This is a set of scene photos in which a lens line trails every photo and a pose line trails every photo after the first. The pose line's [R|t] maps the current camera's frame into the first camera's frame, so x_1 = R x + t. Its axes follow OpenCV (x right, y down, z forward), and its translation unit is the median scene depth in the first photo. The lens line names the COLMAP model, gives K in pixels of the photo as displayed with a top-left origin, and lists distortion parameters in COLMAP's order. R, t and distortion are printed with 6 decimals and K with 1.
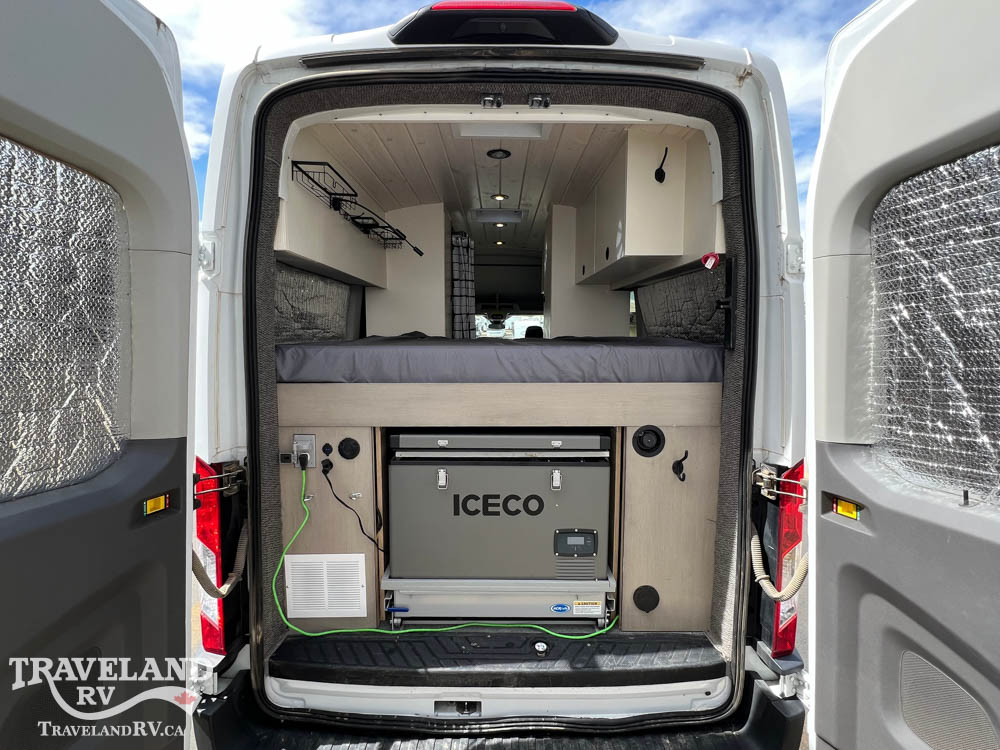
lens RADIAL K [[477.8, 0, 498.8], [0, 477.8, 376.0], [0, 0, 1]] dist [0.000054, 0.000740]
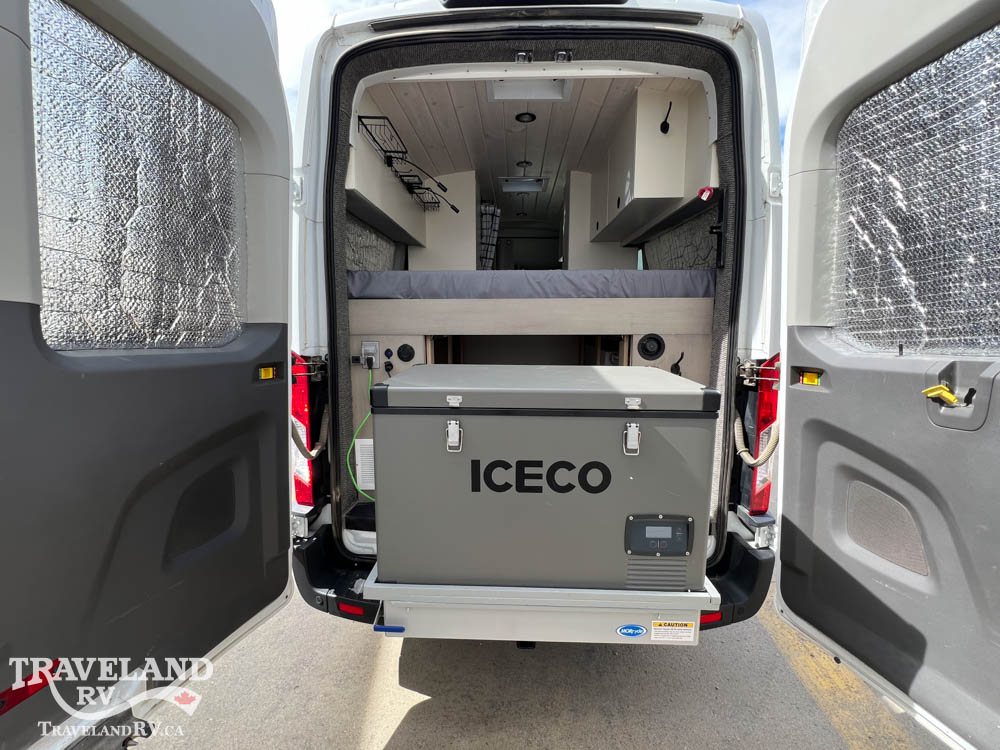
lens RADIAL K [[435.1, 0, 500.0], [0, 435.1, 375.0], [0, 0, 1]] dist [-0.000360, -0.000399]
pose [[0.999271, 0.003703, -0.037987, -0.030629], [-0.002226, 0.999242, 0.038859, 0.186849], [0.038102, -0.038746, 0.998522, -0.133449]]
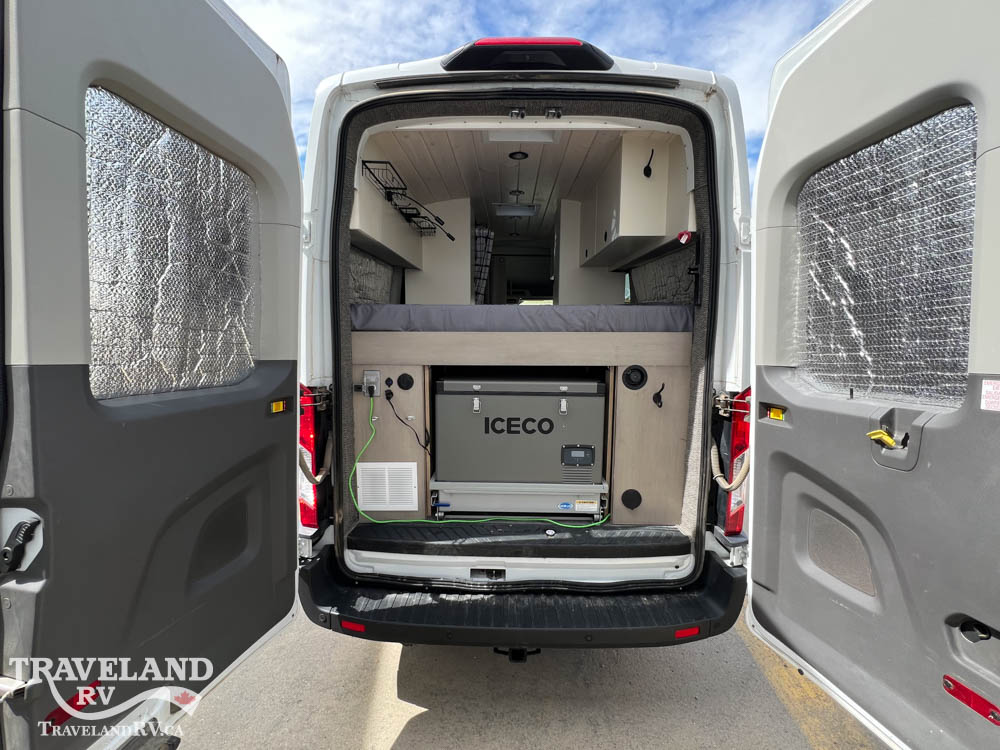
lens RADIAL K [[435.1, 0, 500.0], [0, 435.1, 375.0], [0, 0, 1]] dist [-0.000360, -0.000399]
pose [[0.999785, 0.006311, -0.019739, -0.034002], [-0.005831, 0.999689, 0.024239, 0.116428], [0.019886, -0.024119, 0.999511, -0.215631]]
